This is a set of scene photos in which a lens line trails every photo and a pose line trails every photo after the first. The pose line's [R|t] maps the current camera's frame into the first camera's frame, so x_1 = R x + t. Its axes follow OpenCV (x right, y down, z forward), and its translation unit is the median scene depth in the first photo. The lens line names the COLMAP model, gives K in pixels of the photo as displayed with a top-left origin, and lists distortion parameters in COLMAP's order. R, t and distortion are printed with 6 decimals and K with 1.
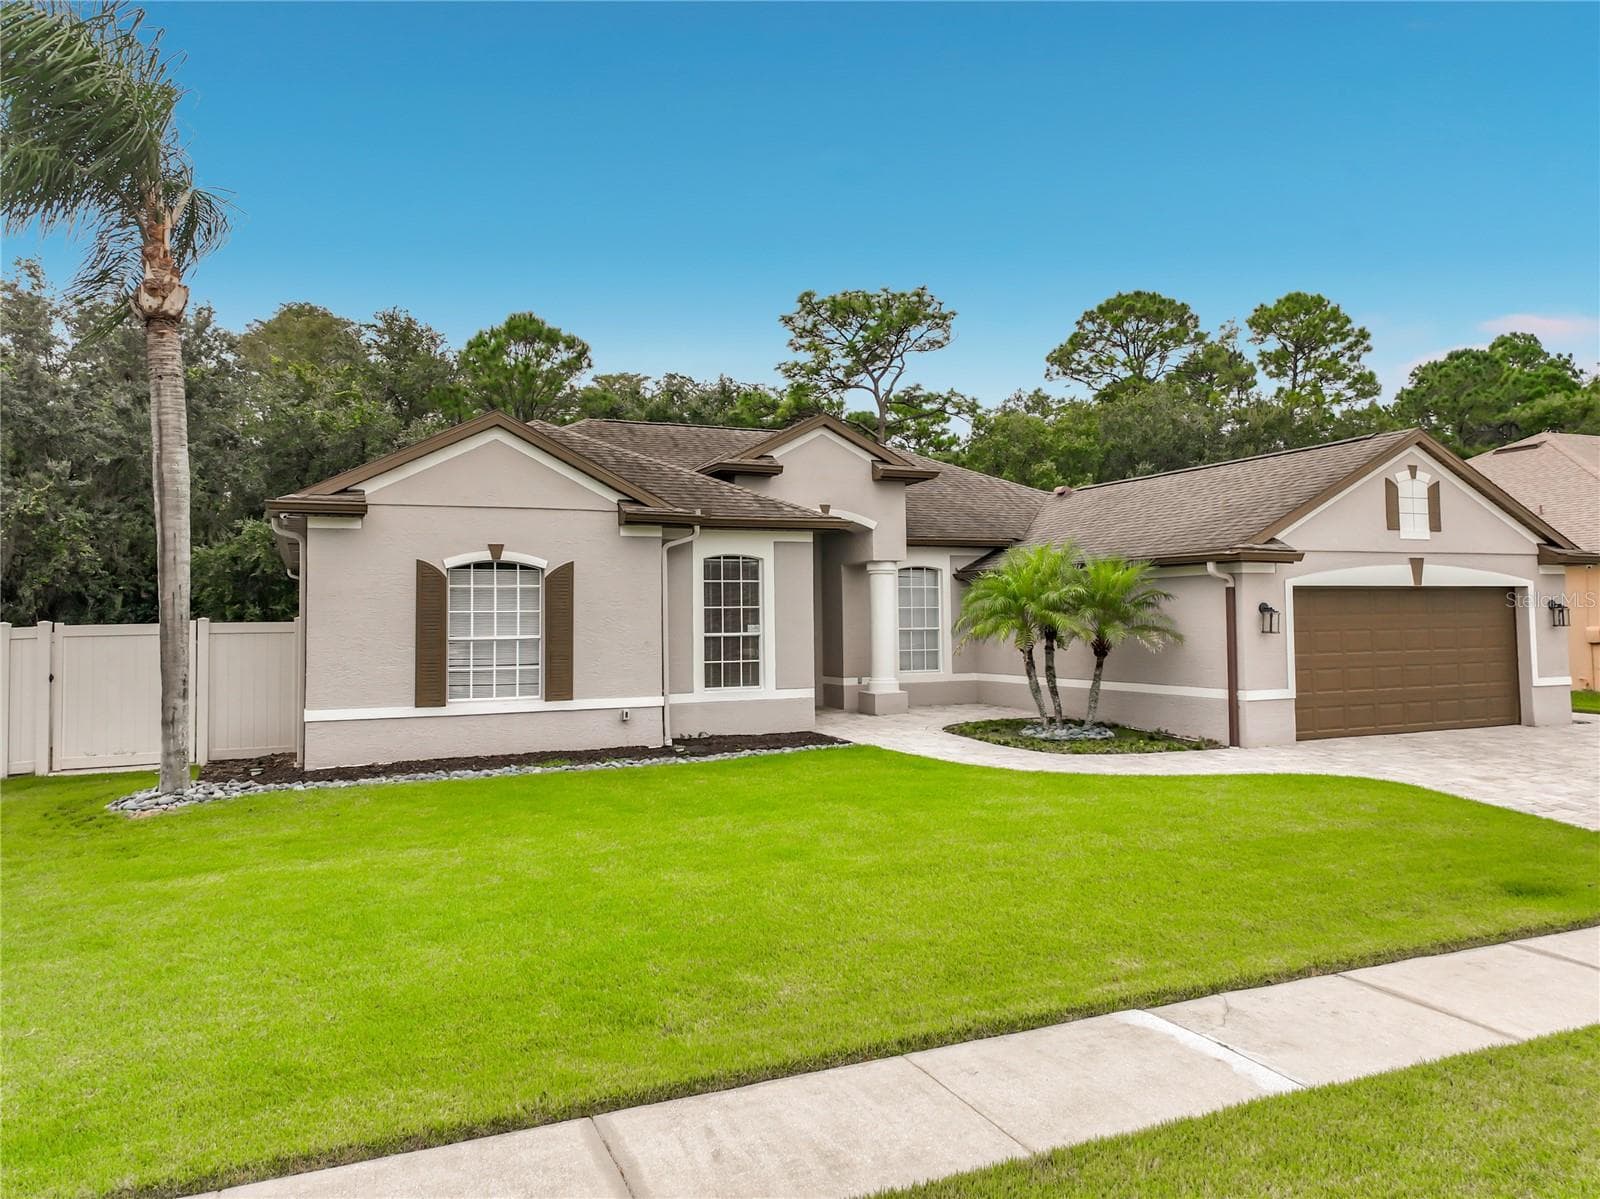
lens RADIAL K [[1169.5, 0, 839.5], [0, 1169.5, 550.2], [0, 0, 1]] dist [0.025664, 0.002616]
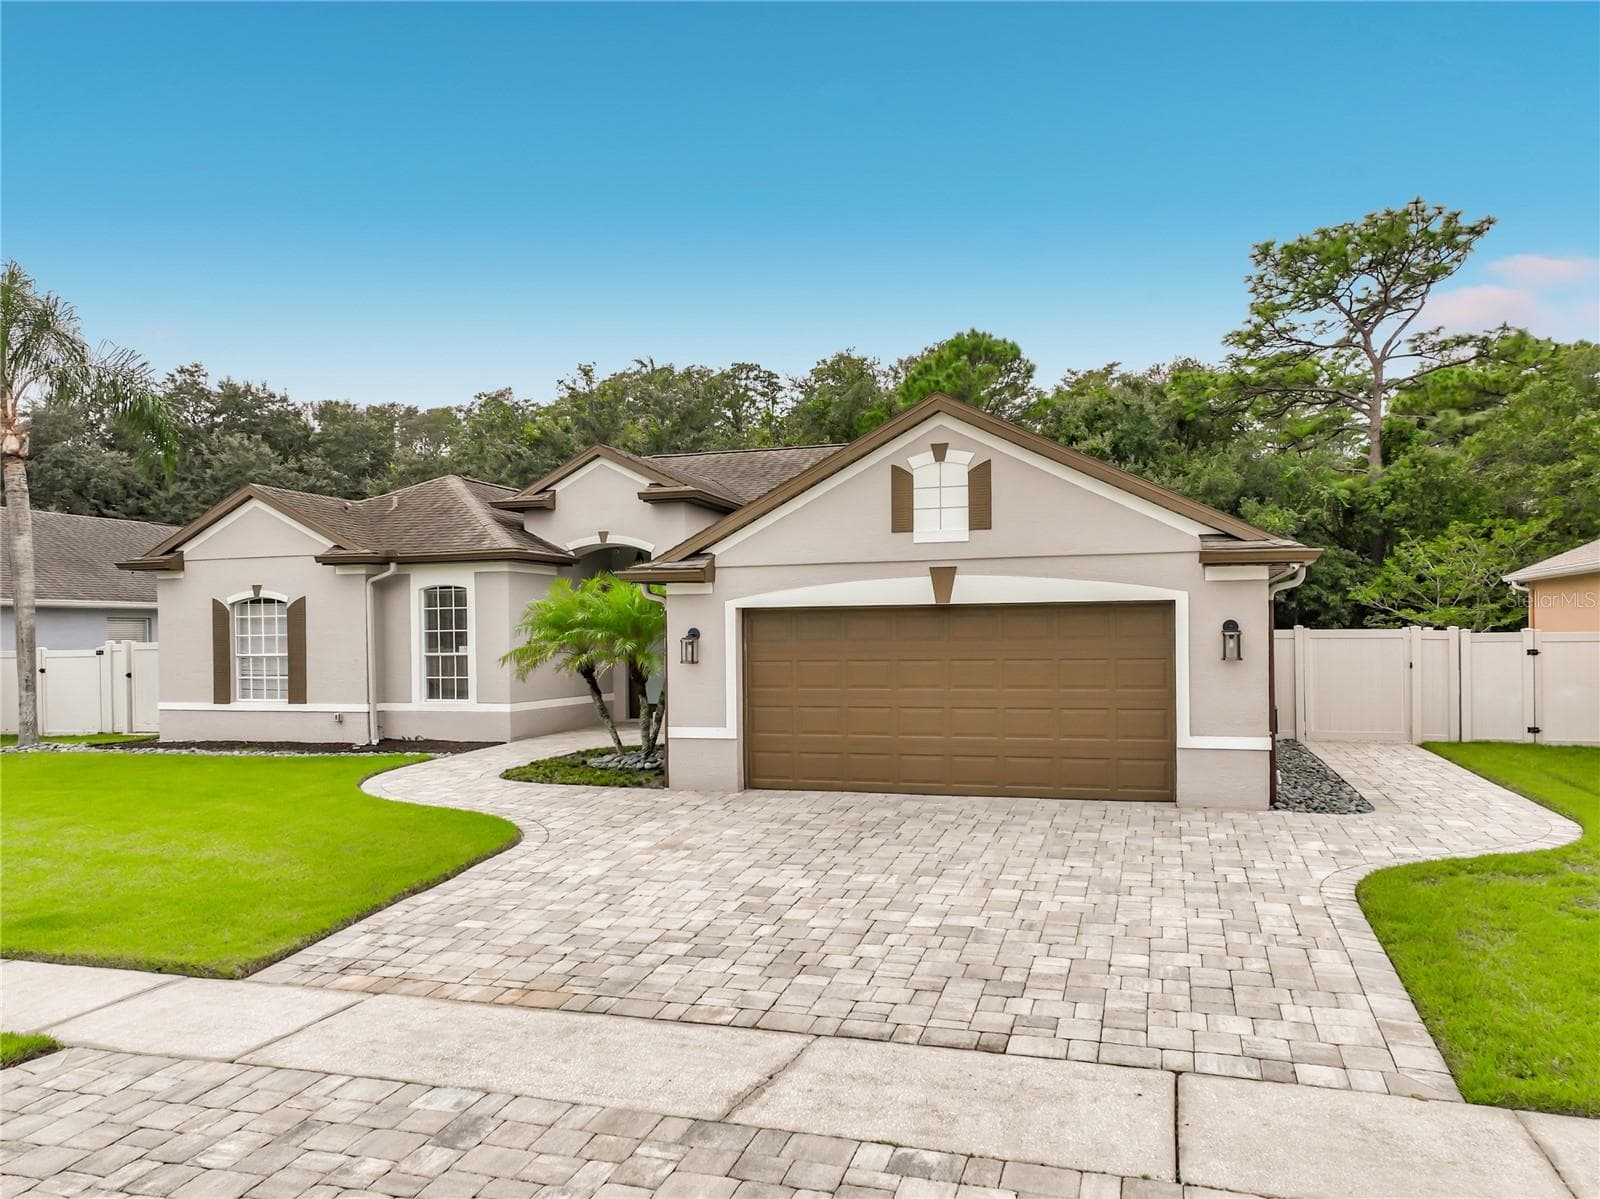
lens RADIAL K [[1189.7, 0, 790.3], [0, 1189.7, 610.7], [0, 0, 1]] dist [0.022036, 0.005607]
pose [[0.718610, -0.009060, -0.695354, 0.977509], [0.043200, 0.998565, 0.031634, 0.006381], [0.694070, -0.052772, 0.717971, 0.392914]]
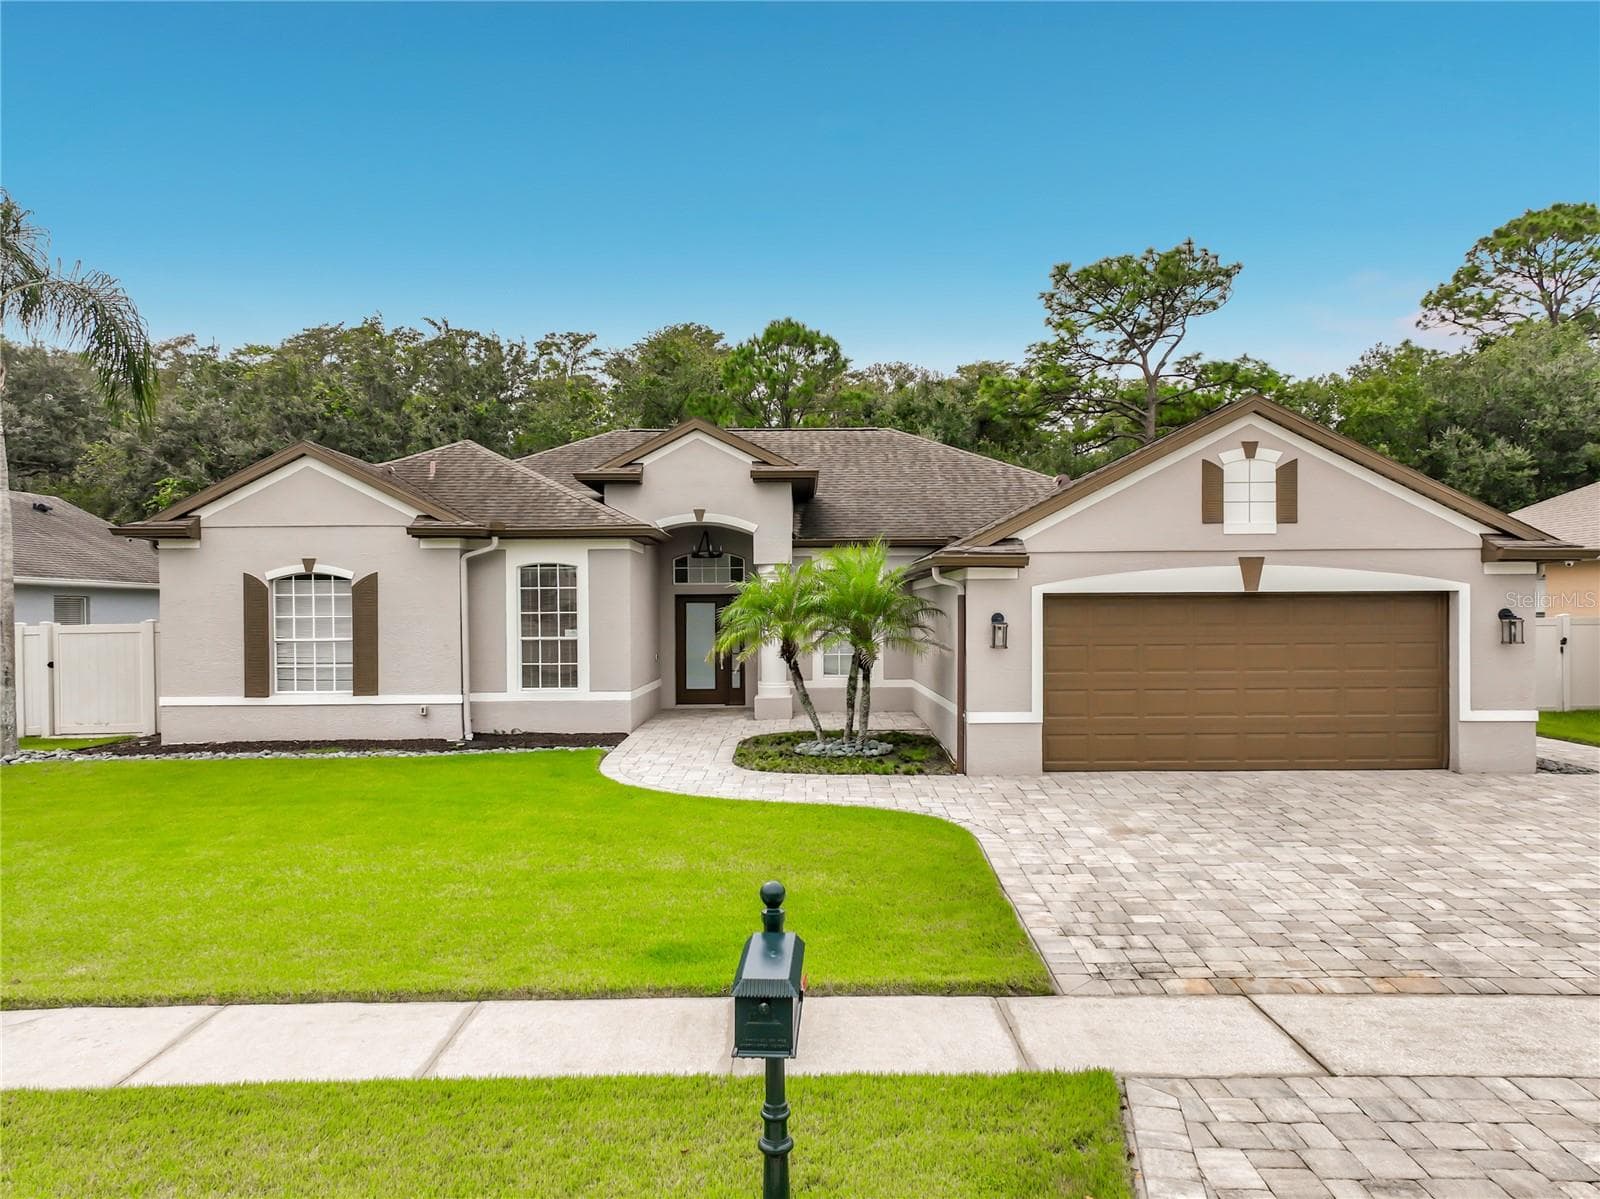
lens RADIAL K [[1174.0, 0, 807.8], [0, 1174.0, 600.6], [0, 0, 1]] dist [0.026693, 0.007888]
pose [[0.904032, 0.003004, -0.427453, 0.576203], [0.020326, 0.998542, 0.050005, -0.010613], [0.426980, -0.053895, 0.902653, 0.143263]]
